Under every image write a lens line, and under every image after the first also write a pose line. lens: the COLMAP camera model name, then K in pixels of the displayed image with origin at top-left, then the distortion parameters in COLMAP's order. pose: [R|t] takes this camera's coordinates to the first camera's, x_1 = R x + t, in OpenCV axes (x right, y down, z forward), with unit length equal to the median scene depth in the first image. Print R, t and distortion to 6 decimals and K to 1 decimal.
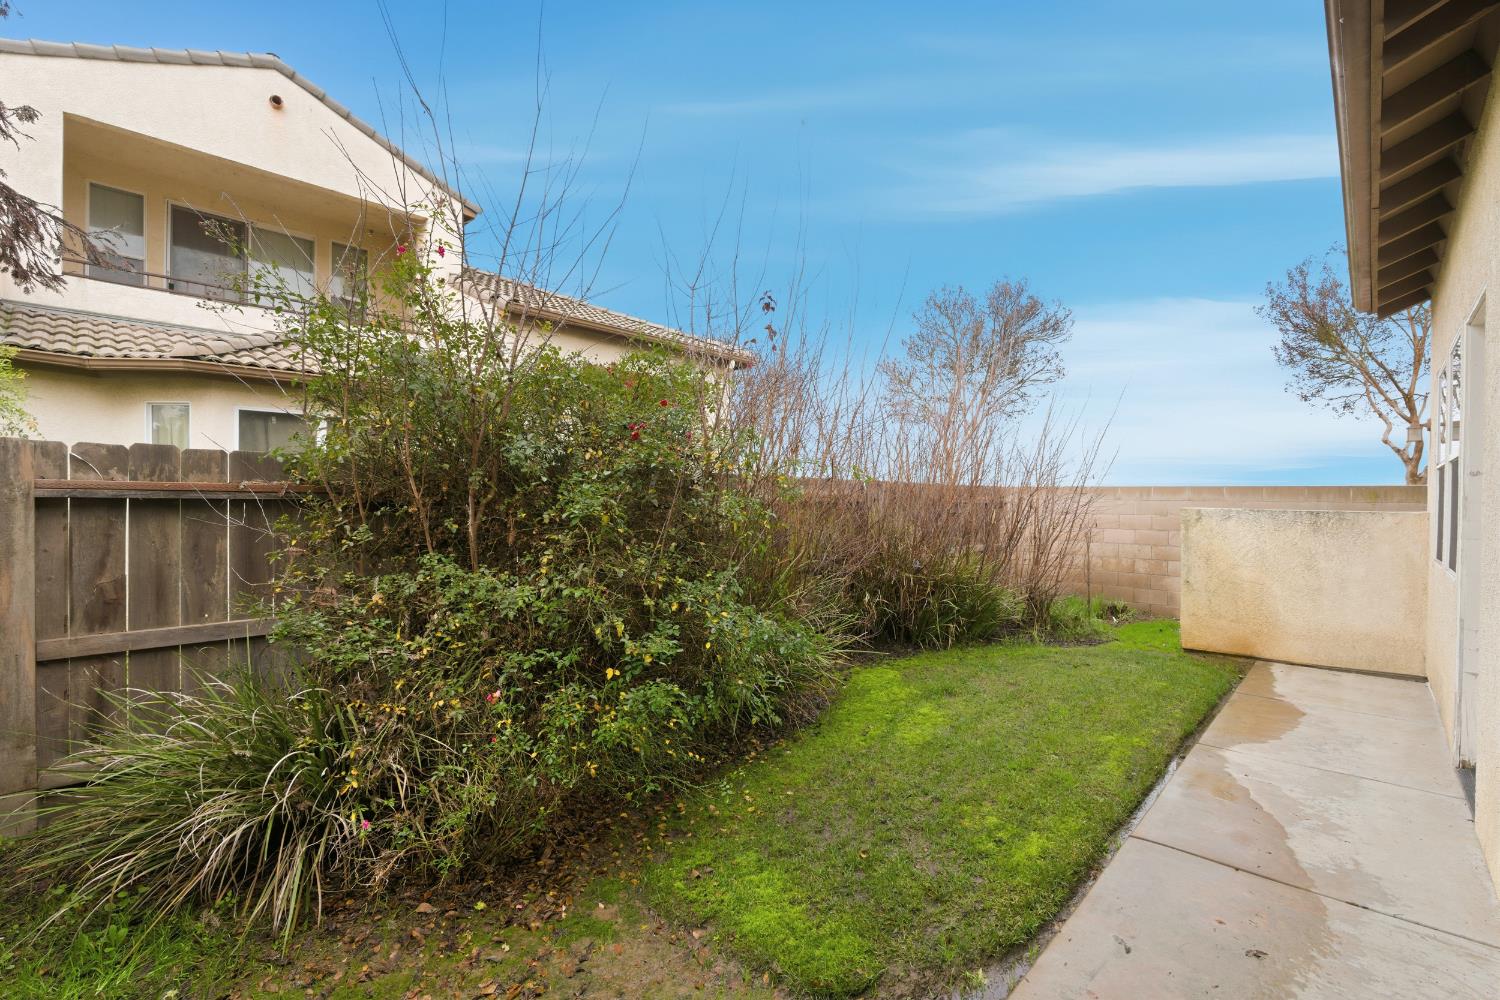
lens RADIAL K [[664.4, 0, 755.5], [0, 664.4, 497.2], [0, 0, 1]] dist [-0.013359, 0.004013]
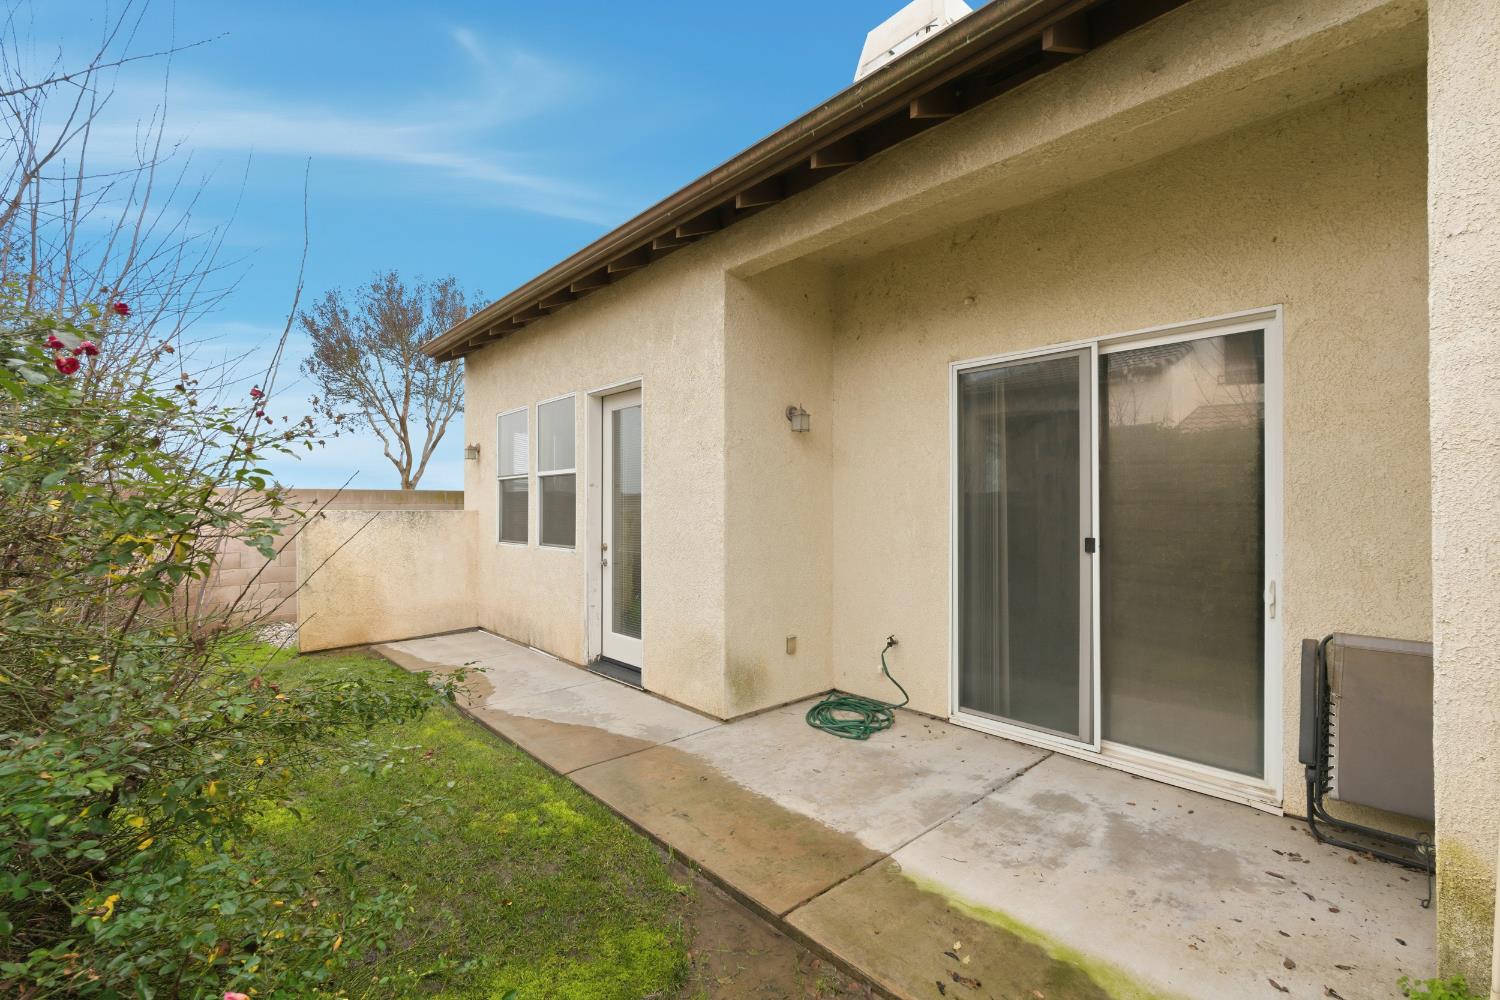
lens RADIAL K [[664.4, 0, 756.5], [0, 664.4, 506.5], [0, 0, 1]] dist [-0.013359, 0.004013]
pose [[0.074489, -0.017467, 0.997069, -0.312476], [0.005896, 0.999837, 0.017075, -0.003776], [-0.997204, 0.004606, 0.074580, 0.269490]]
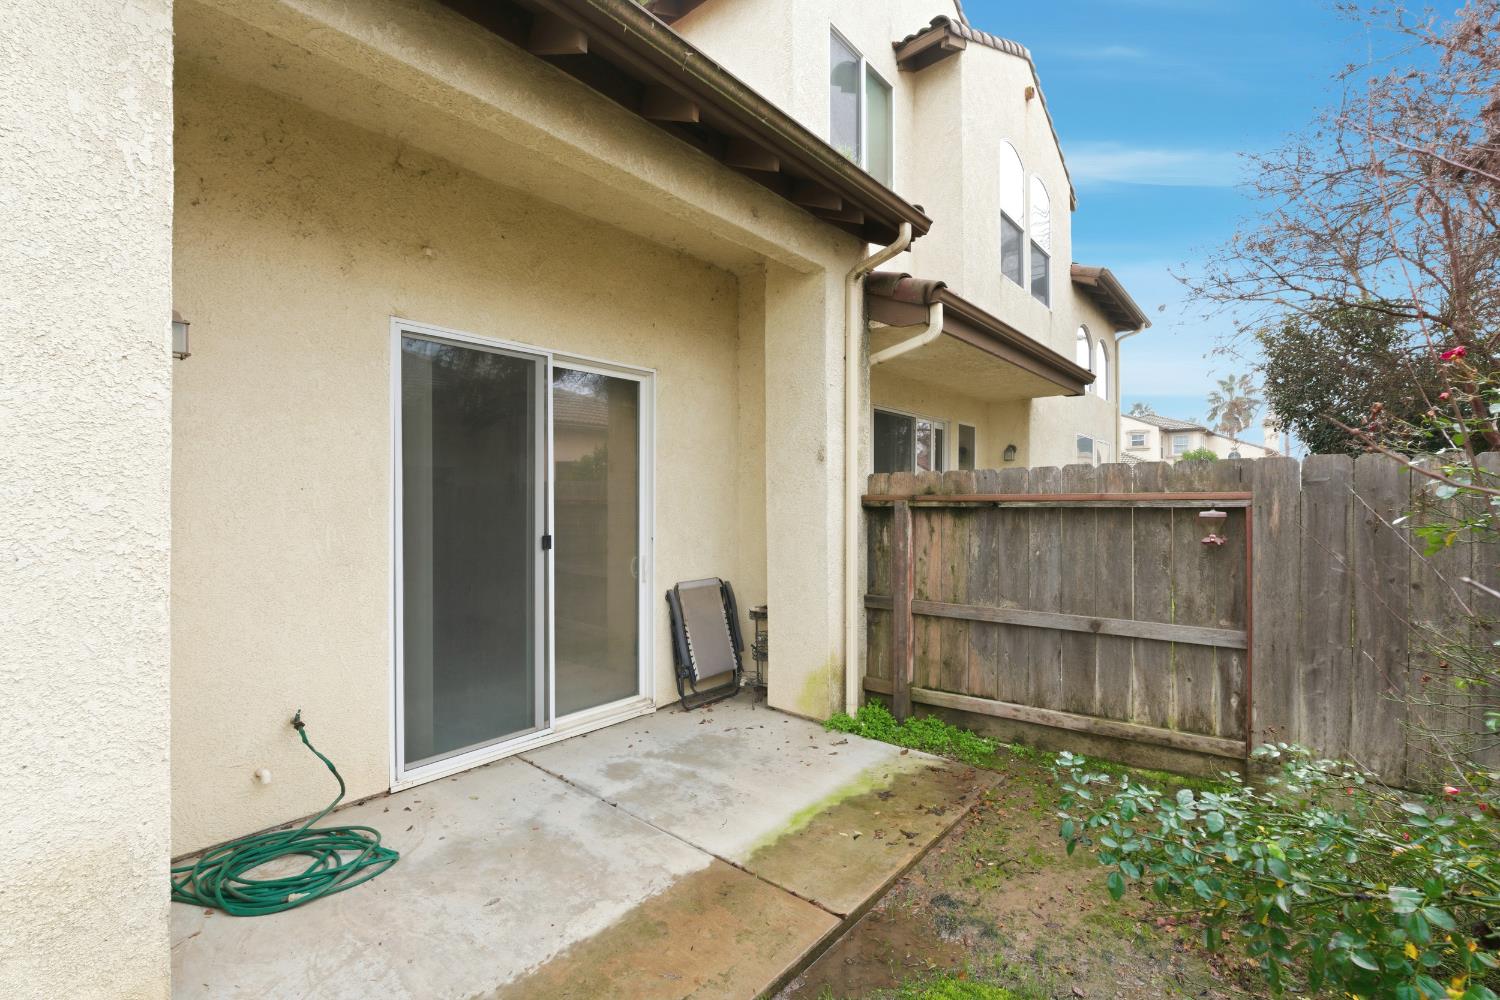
lens RADIAL K [[664.4, 0, 750.8], [0, 664.4, 498.8], [0, 0, 1]] dist [-0.013359, 0.004013]
pose [[-0.997868, -0.016209, -0.063215, 0.165384], [-0.016280, 0.999867, 0.000605, -0.001870], [0.063197, 0.001633, -0.998000, 0.677063]]
